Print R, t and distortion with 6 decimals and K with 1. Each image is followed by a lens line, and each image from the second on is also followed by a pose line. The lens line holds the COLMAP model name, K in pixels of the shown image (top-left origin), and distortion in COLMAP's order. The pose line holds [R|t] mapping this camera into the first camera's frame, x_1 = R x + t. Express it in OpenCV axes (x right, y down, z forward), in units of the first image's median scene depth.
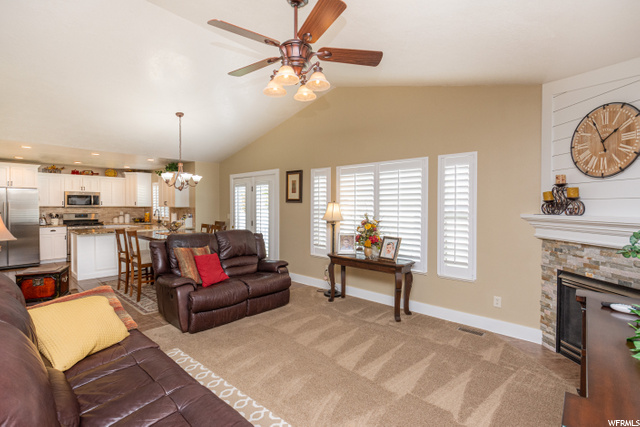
lens RADIAL K [[288.2, 0, 317.5], [0, 288.2, 210.0], [0, 0, 1]] dist [-0.000126, -0.000223]
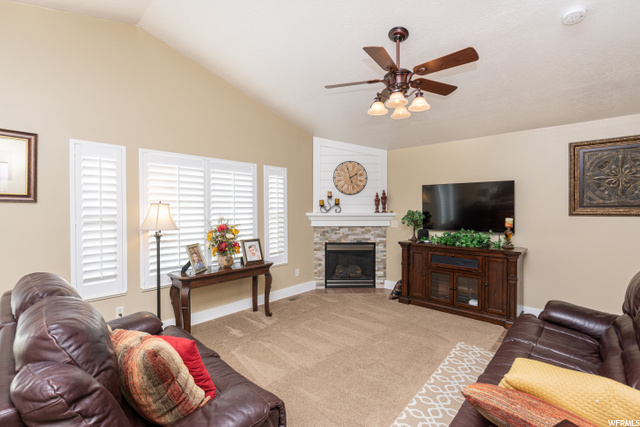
lens RADIAL K [[288.2, 0, 317.5], [0, 288.2, 210.0], [0, 0, 1]] dist [-0.000126, -0.000223]
pose [[0.029614, -0.012106, 0.999488, -0.953213], [0.013049, 0.999846, 0.011724, -0.021718], [-0.999476, 0.012695, 0.029767, 0.958883]]
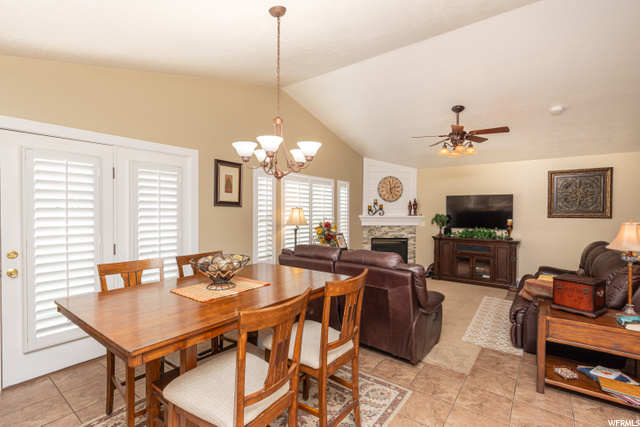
lens RADIAL K [[297.5, 0, 312.4], [0, 297.5, 214.1], [0, 0, 1]] dist [0.000315, -0.000188]
pose [[-0.055978, -0.014564, 0.998326, -1.560274], [0.005440, 0.999874, 0.014892, -0.031752], [-0.998417, 0.006264, -0.055892, 1.574543]]
